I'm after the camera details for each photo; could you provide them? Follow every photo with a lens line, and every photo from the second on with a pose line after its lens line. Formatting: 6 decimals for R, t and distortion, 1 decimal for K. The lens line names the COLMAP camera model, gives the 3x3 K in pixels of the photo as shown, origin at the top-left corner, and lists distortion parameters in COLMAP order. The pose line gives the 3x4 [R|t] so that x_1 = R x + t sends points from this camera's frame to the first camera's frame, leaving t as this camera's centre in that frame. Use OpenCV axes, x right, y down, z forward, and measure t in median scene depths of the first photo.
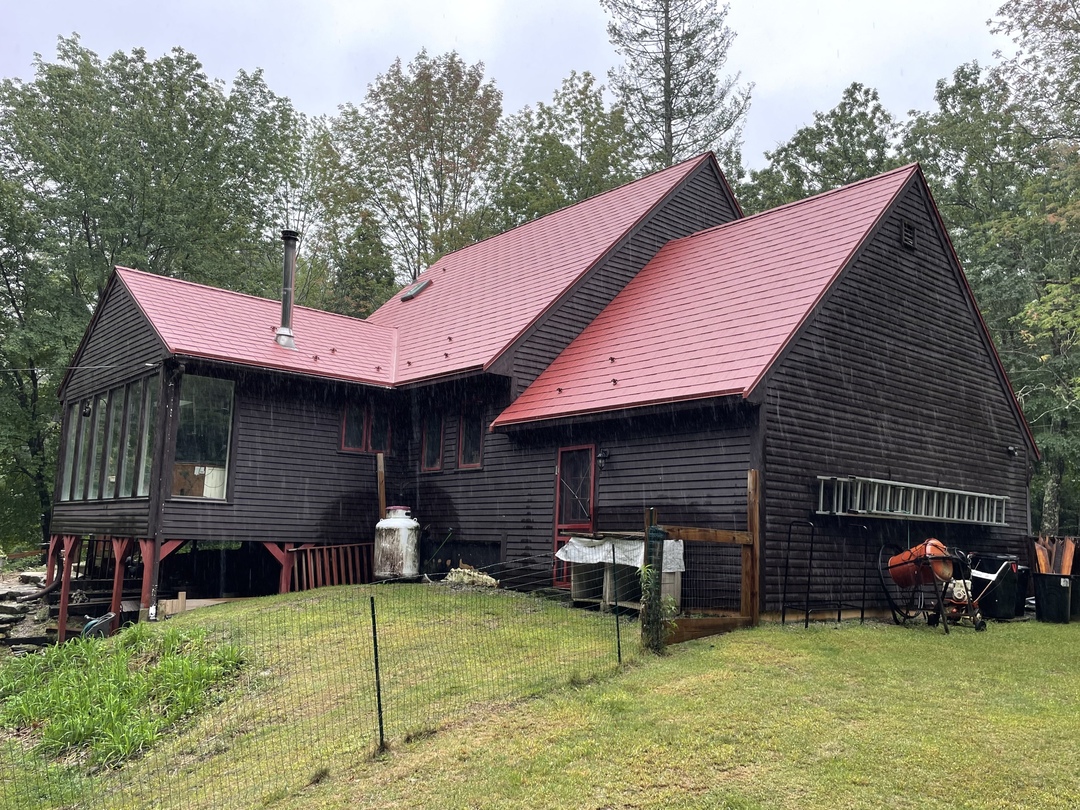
lens RADIAL K [[908.2, 0, 540.0], [0, 908.2, 405.0], [0, 0, 1]] dist [0.039693, -0.000476]
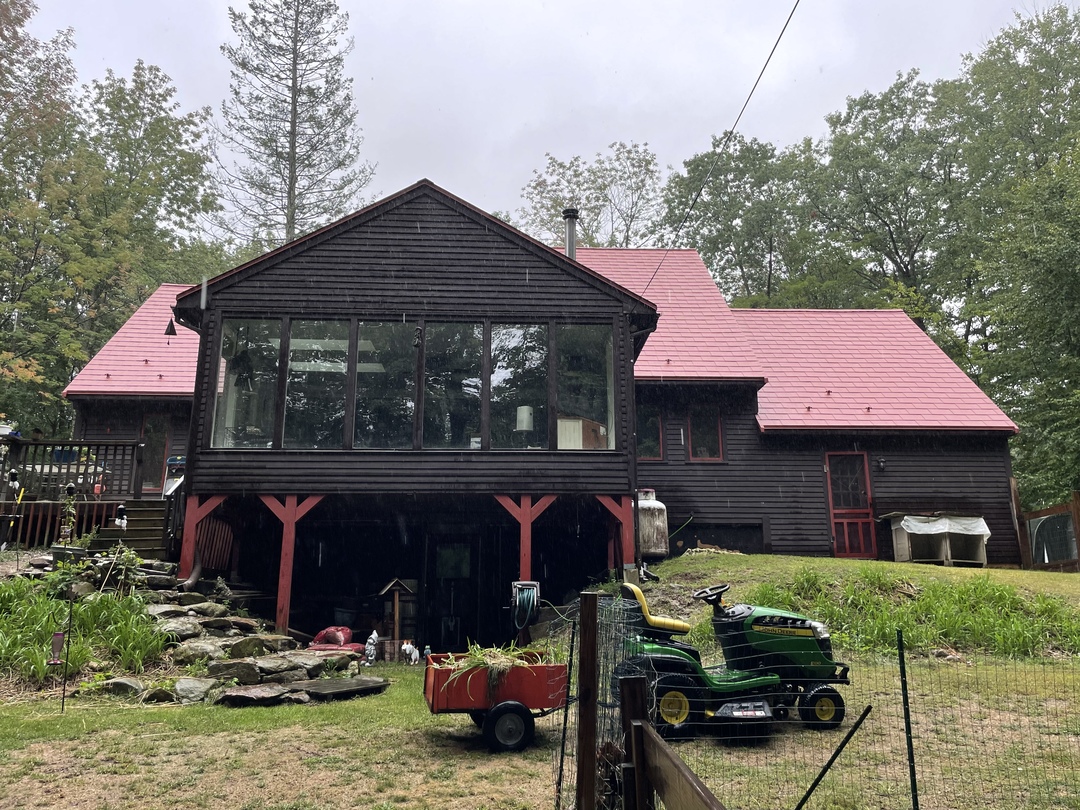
lens RADIAL K [[908.2, 0, 540.0], [0, 908.2, 405.0], [0, 0, 1]] dist [0.039693, -0.000476]
pose [[0.603706, 0.176185, 0.777495, -1.075527], [-0.098751, 0.984289, -0.146367, 0.183009], [-0.791067, 0.011584, 0.611620, 0.453864]]
